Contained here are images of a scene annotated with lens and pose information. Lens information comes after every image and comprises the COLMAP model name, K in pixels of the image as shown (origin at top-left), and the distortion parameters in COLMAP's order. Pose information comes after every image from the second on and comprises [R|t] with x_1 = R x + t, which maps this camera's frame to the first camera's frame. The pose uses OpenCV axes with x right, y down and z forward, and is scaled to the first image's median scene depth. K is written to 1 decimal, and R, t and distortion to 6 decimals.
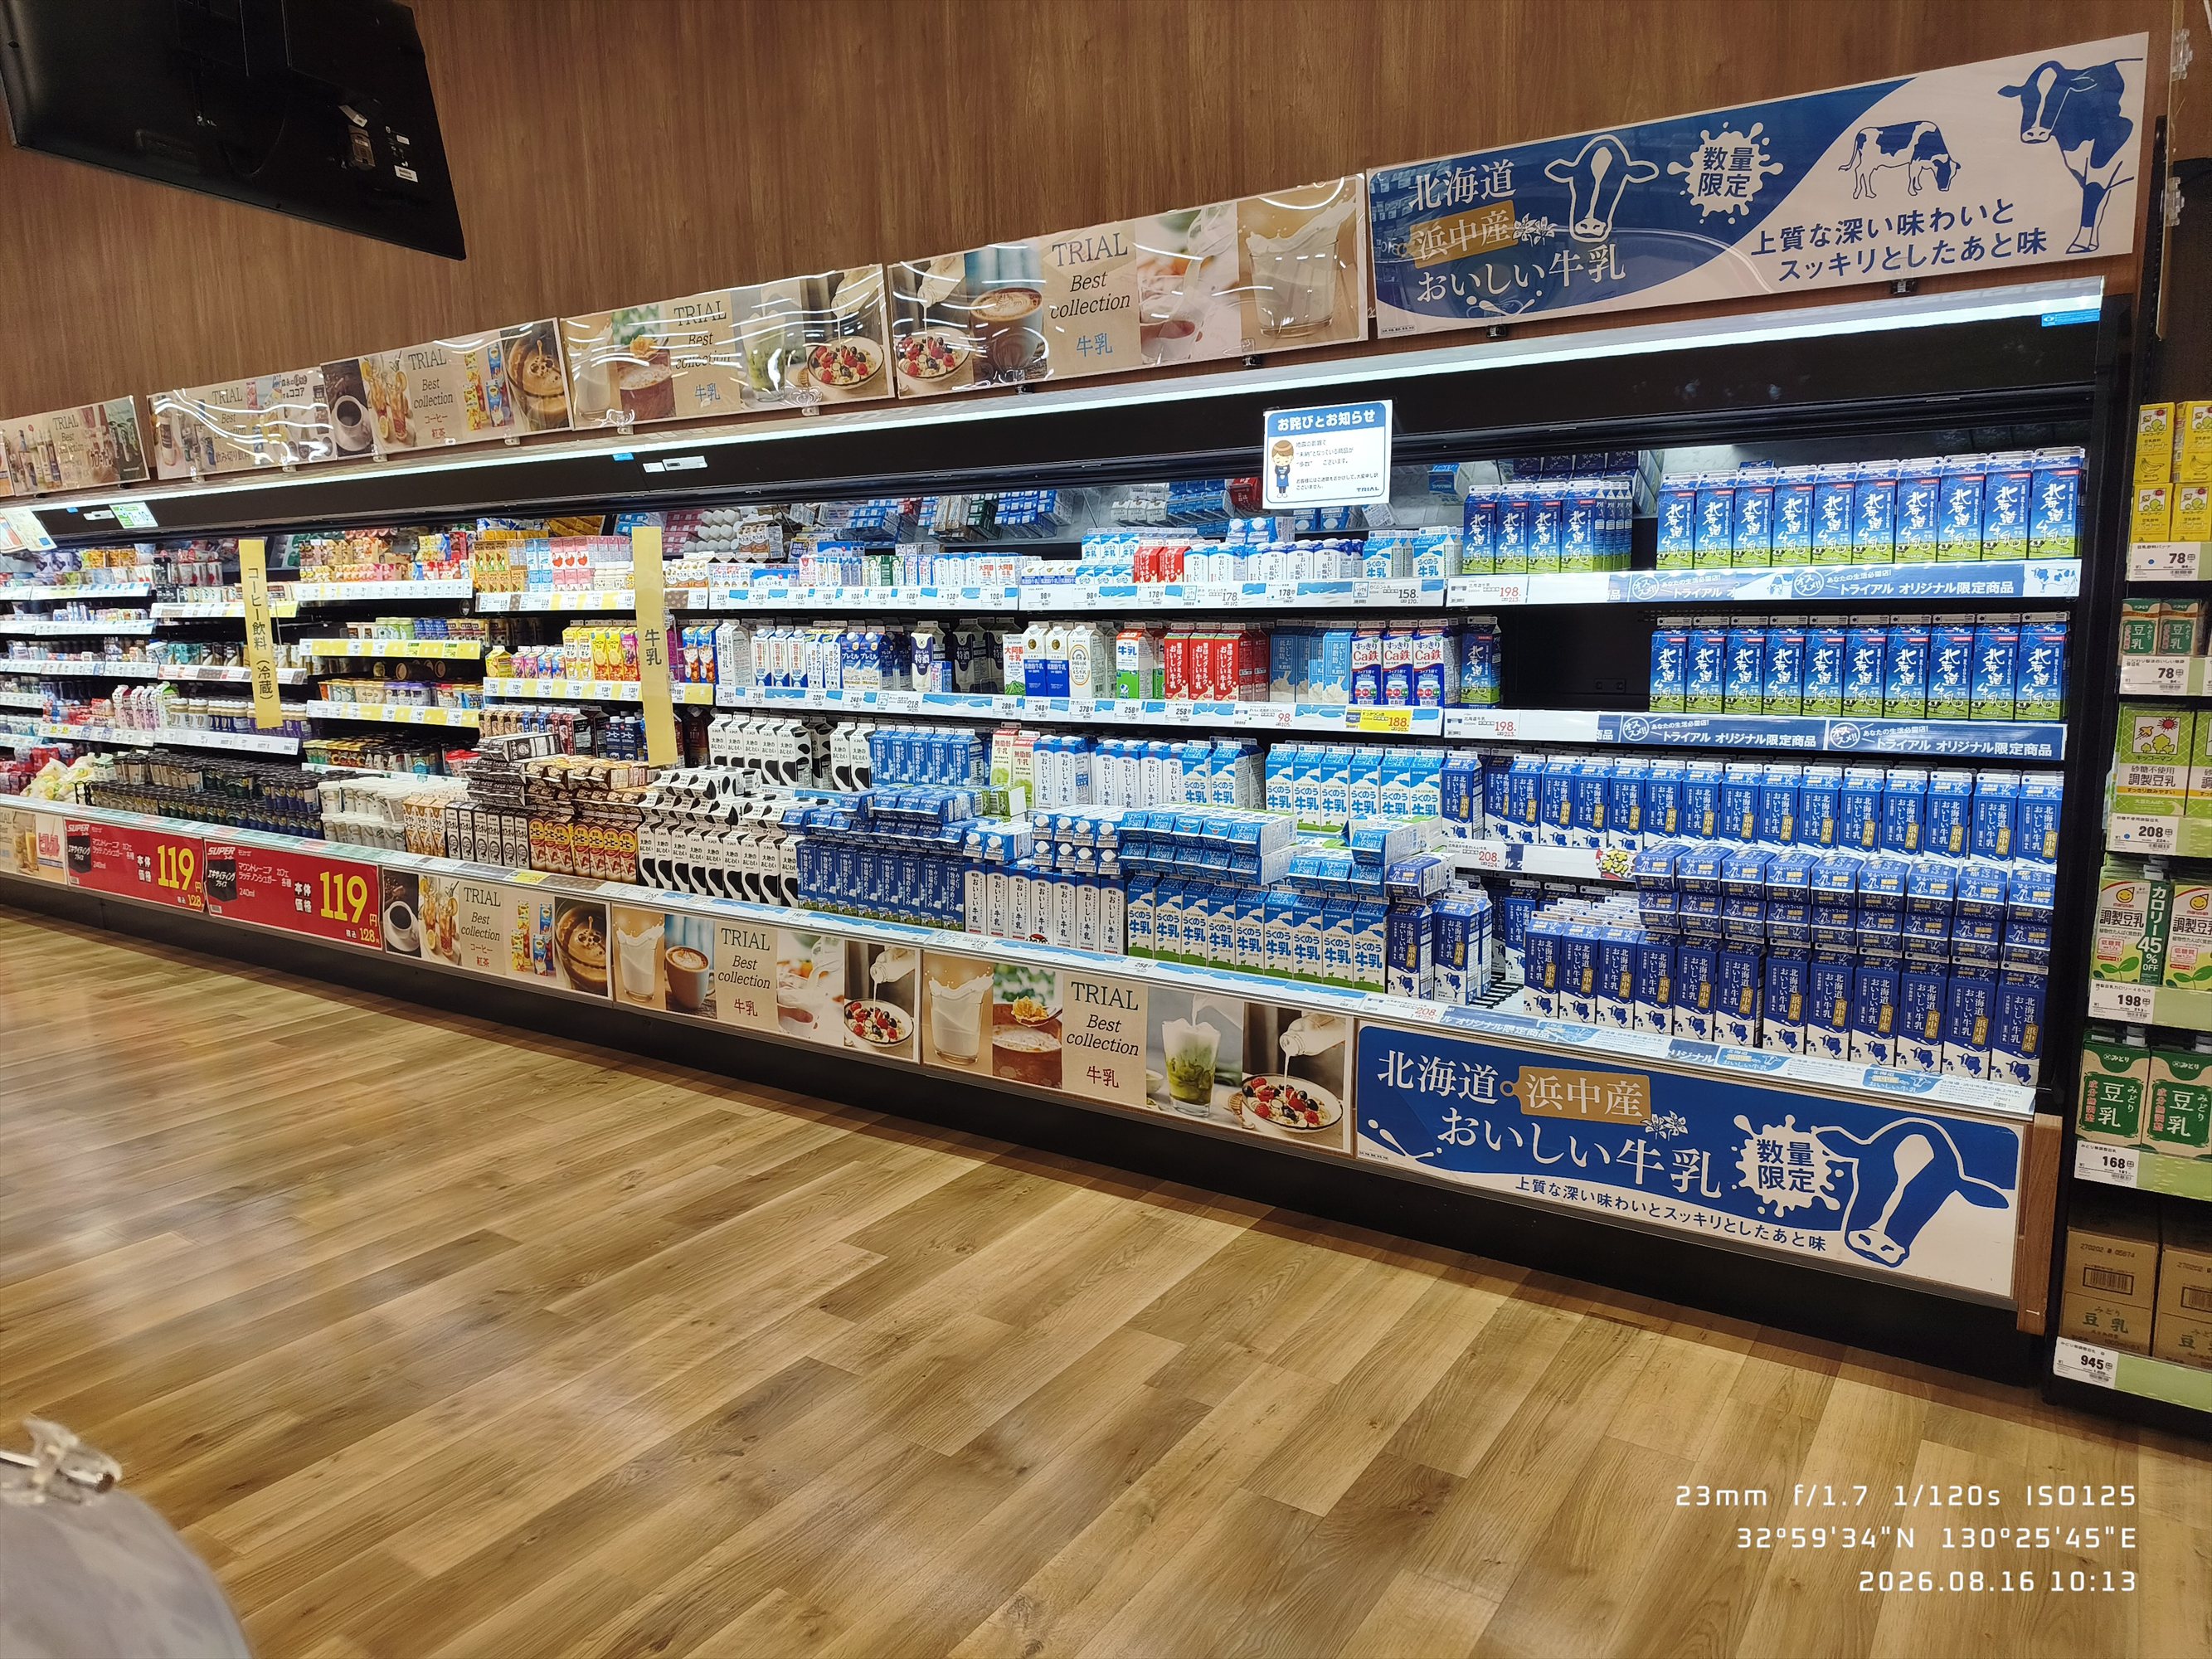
lens RADIAL K [[1504.8, 0, 1111.3], [0, 1504.8, 812.5], [0, 0, 1]] dist [0.041835, -0.074937]
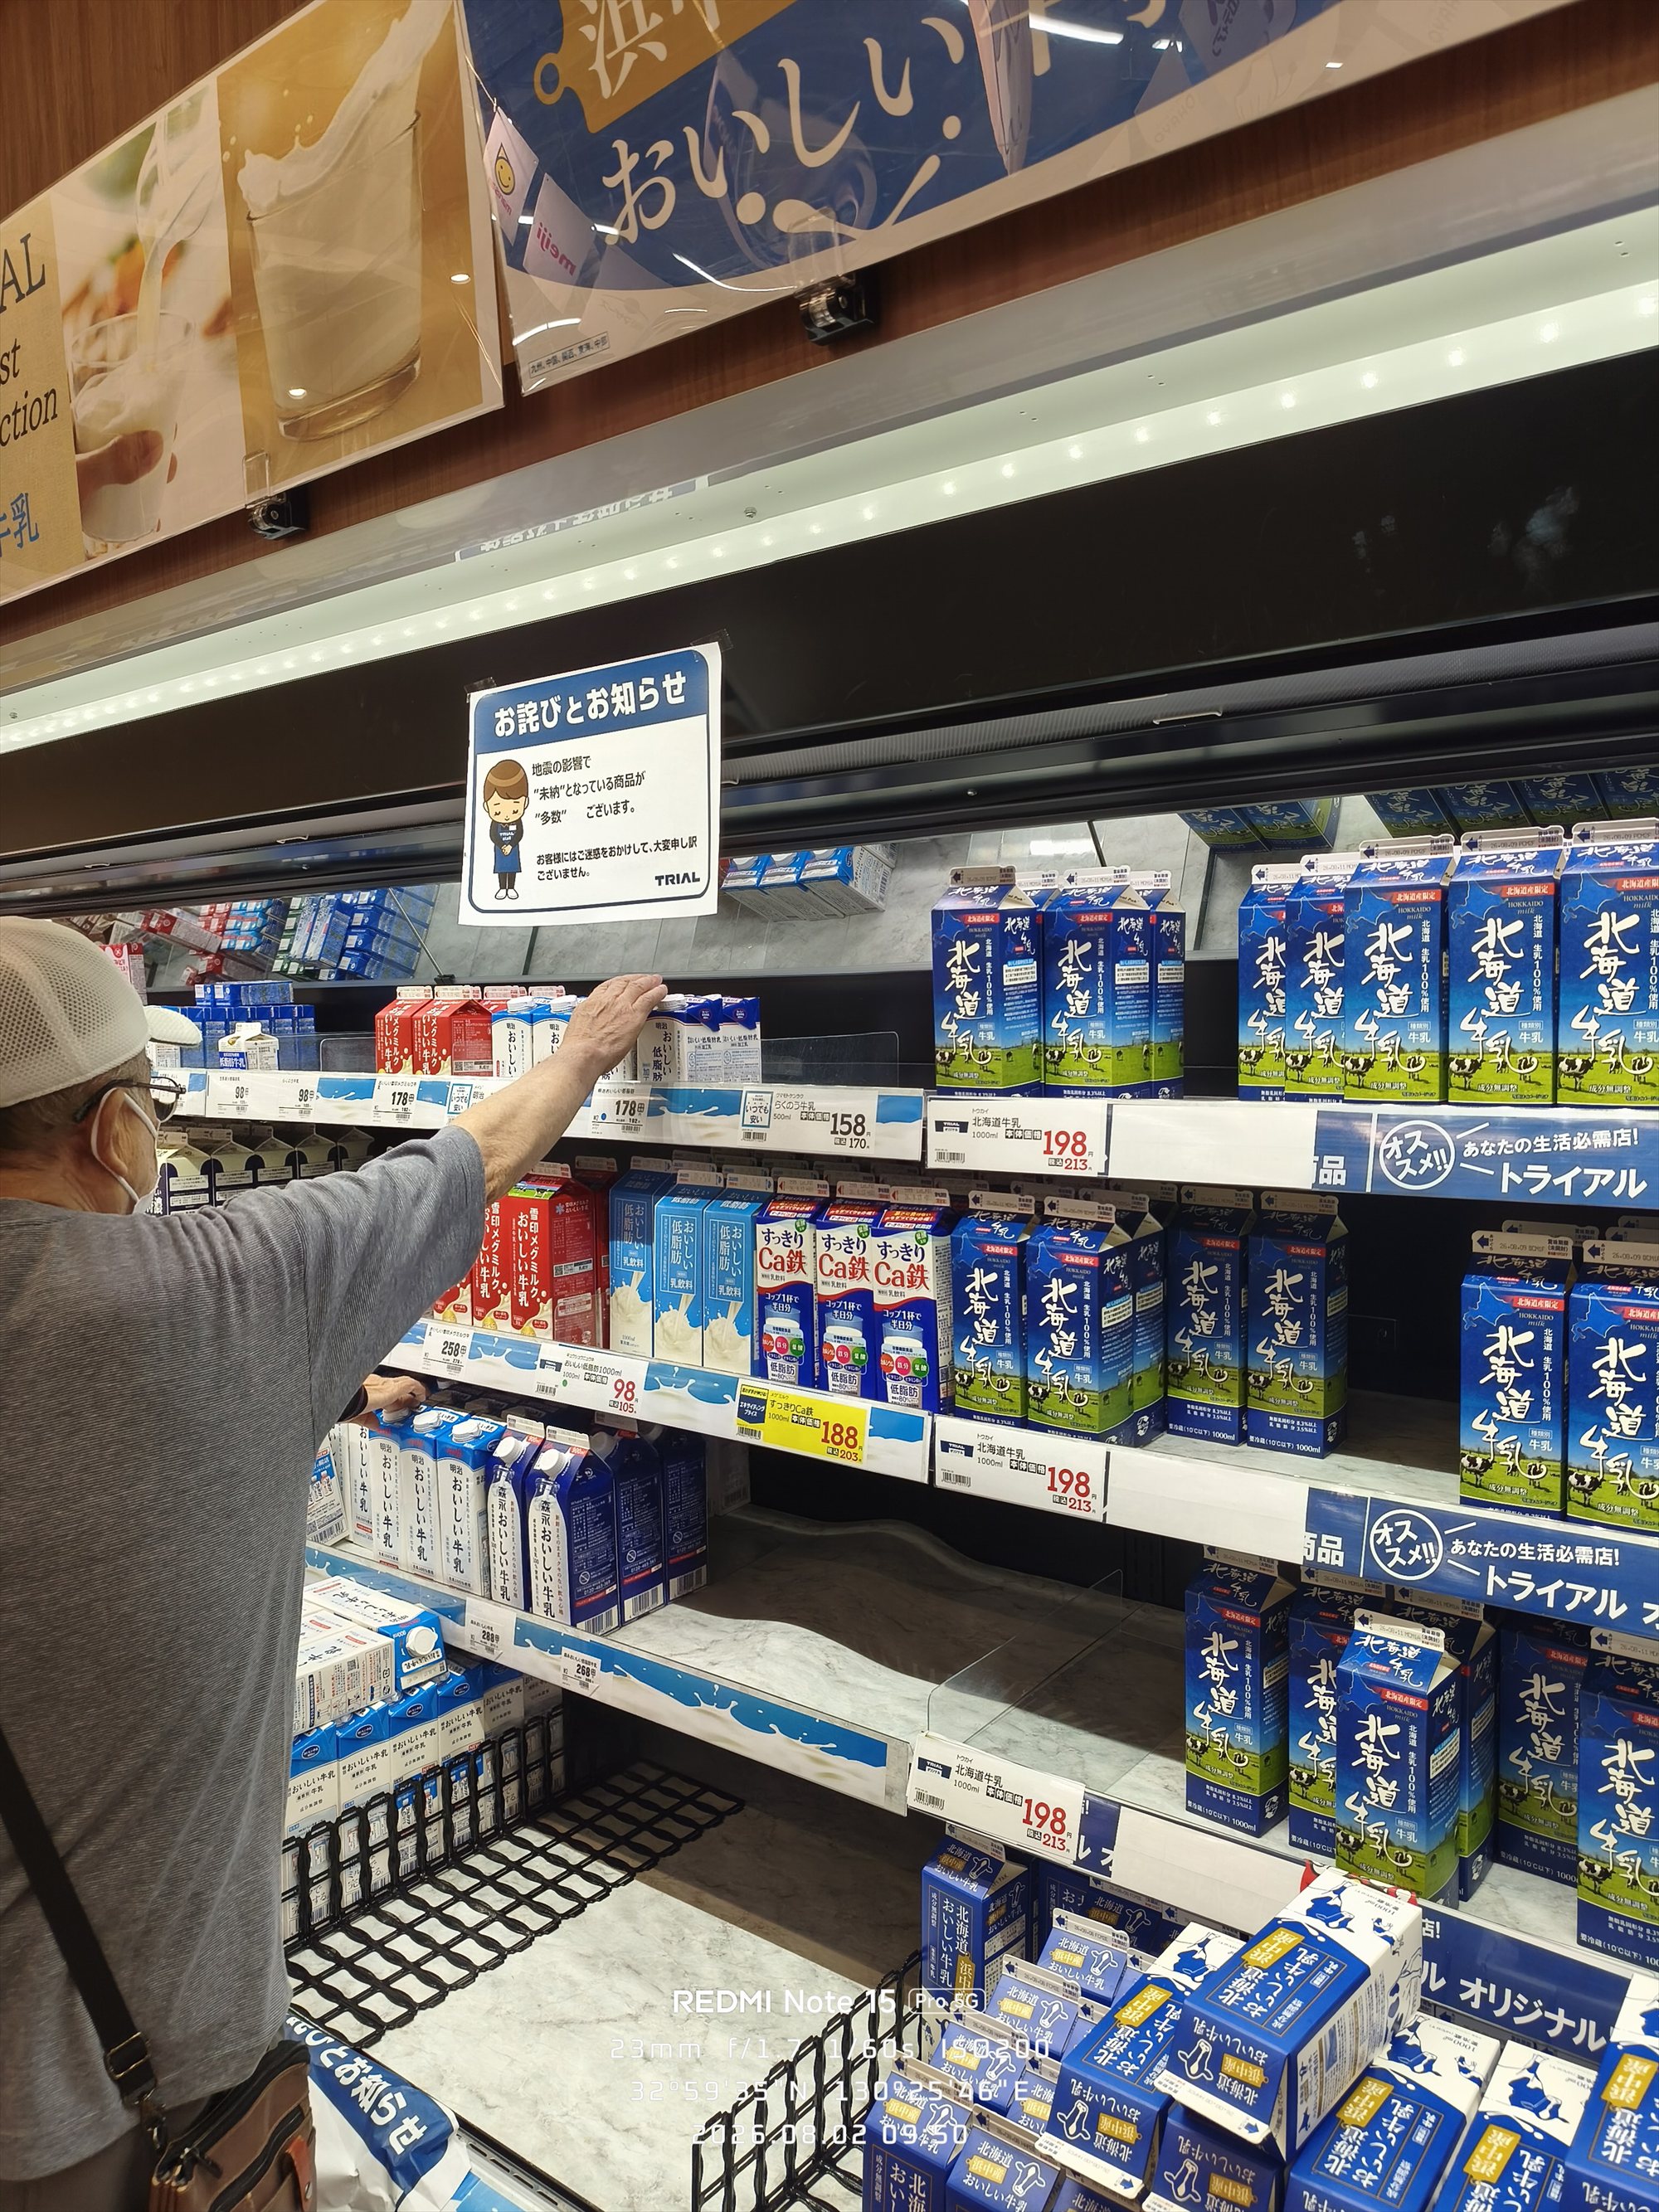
lens RADIAL K [[1504.8, 0, 850.9], [0, 1504.8, 1098.6], [0, 0, 1]] dist [0.041835, -0.074937]
pose [[0.998585, 0.006865, -0.052734, 0.214046], [-0.011003, 0.996847, -0.078583, -0.118378], [0.052028, 0.079052, 0.995512, 0.574600]]
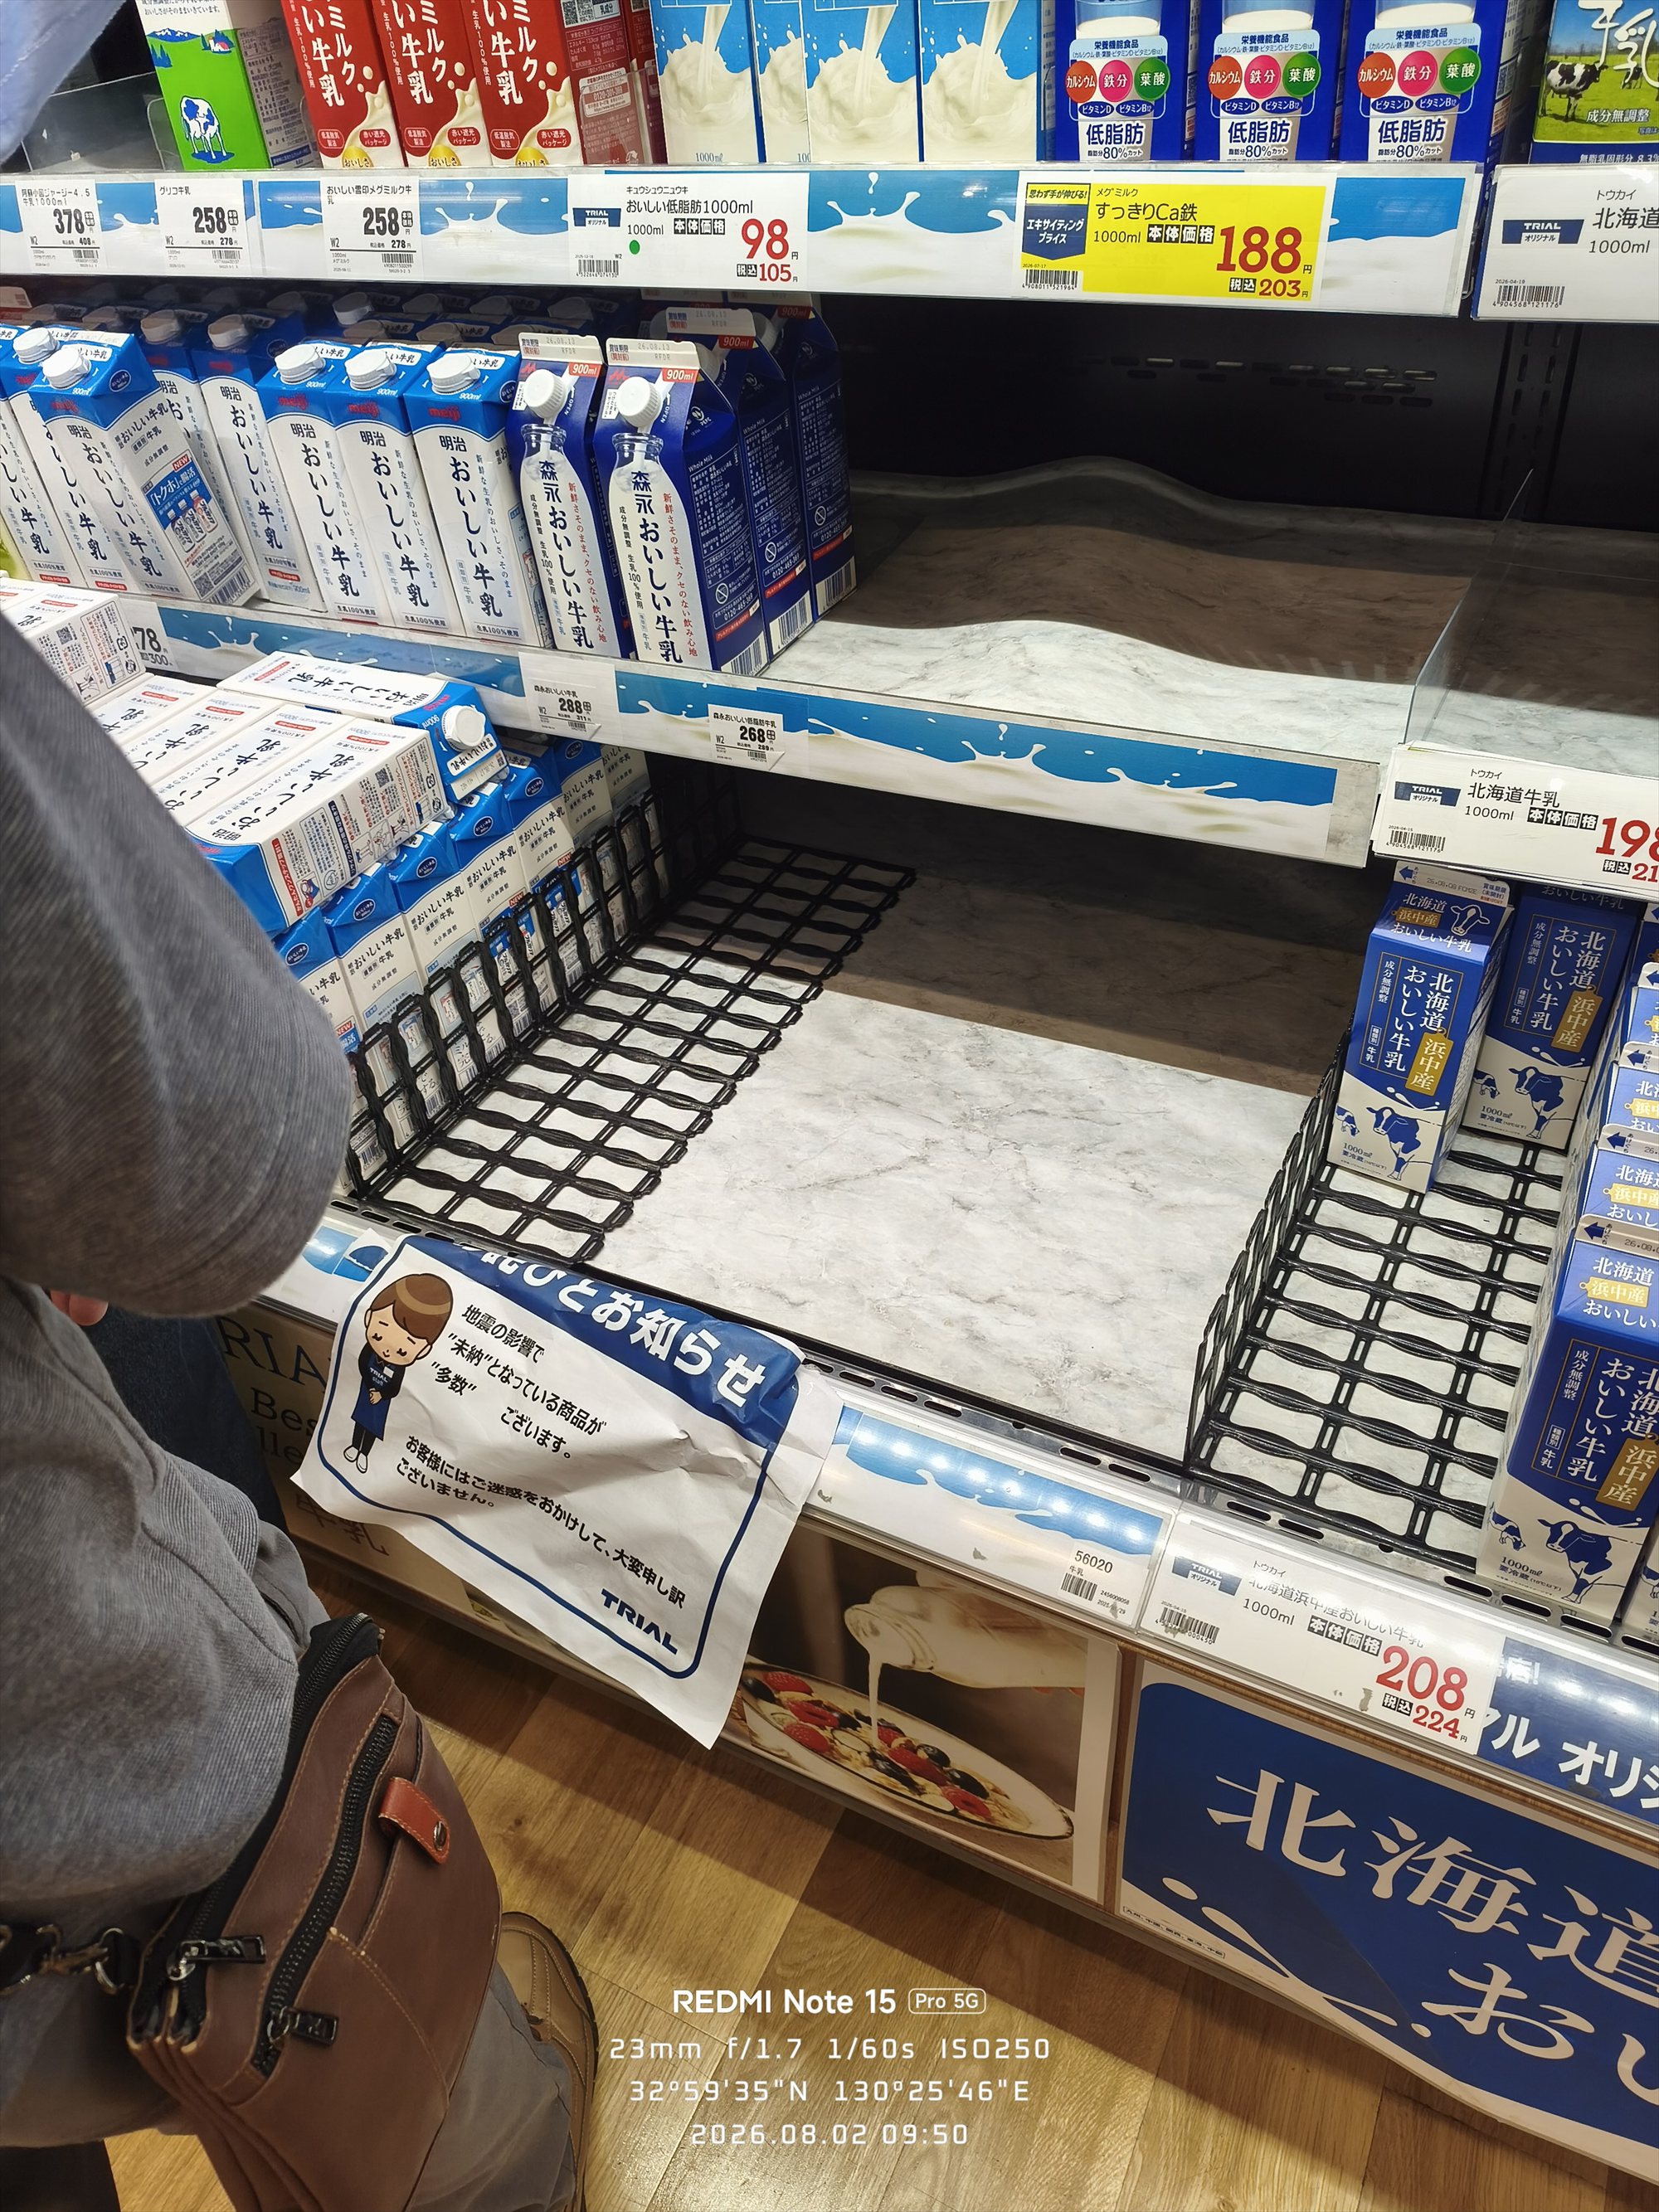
lens RADIAL K [[1557.2, 0, 830.3], [0, 1557.2, 1125.7], [0, 0, 1]] dist [-0.006998, -0.008646]
pose [[0.990274, -0.129946, 0.049718, 0.098723], [0.084163, 0.844027, 0.529655, -0.075958], [-0.110790, -0.520319, 0.846755, 0.741106]]
